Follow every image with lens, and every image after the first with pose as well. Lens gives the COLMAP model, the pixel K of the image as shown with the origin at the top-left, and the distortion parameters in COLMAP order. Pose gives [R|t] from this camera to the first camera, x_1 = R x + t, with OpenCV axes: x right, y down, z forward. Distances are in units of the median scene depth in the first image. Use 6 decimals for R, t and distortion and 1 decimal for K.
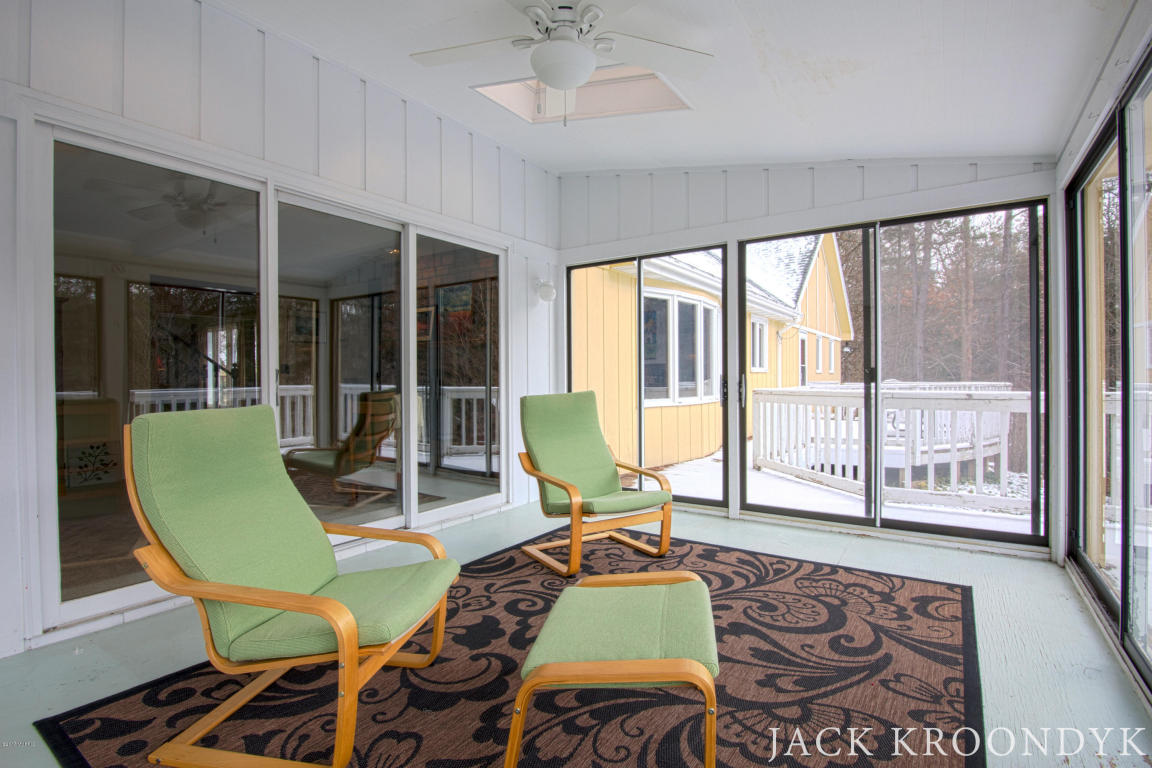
lens RADIAL K [[559.8, 0, 575.2], [0, 559.8, 382.2], [0, 0, 1]] dist [-0.019026, -0.000231]
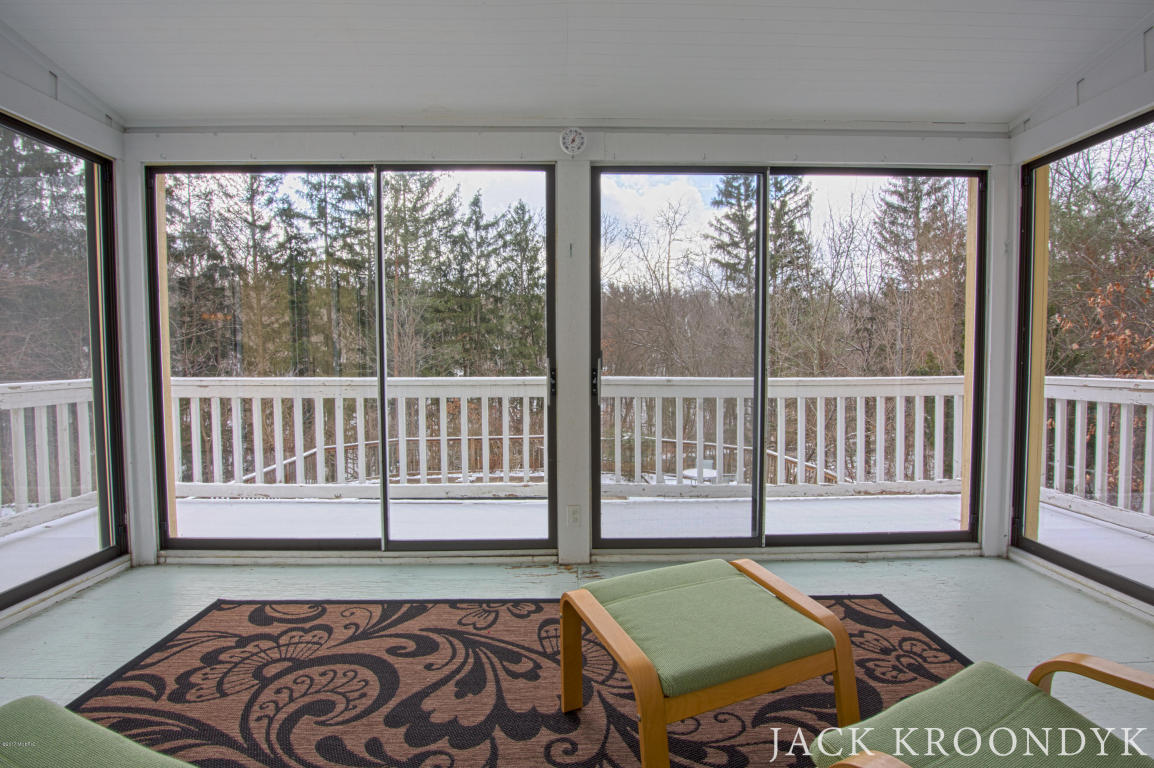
lens RADIAL K [[560.7, 0, 577.7], [0, 560.7, 381.8], [0, 0, 1]] dist [-0.019026, -0.000231]
pose [[-0.582416, -0.028692, 0.812384, -0.384265], [0.007468, 0.999146, 0.040642, -0.017570], [-0.812857, 0.029738, -0.581704, 1.150659]]
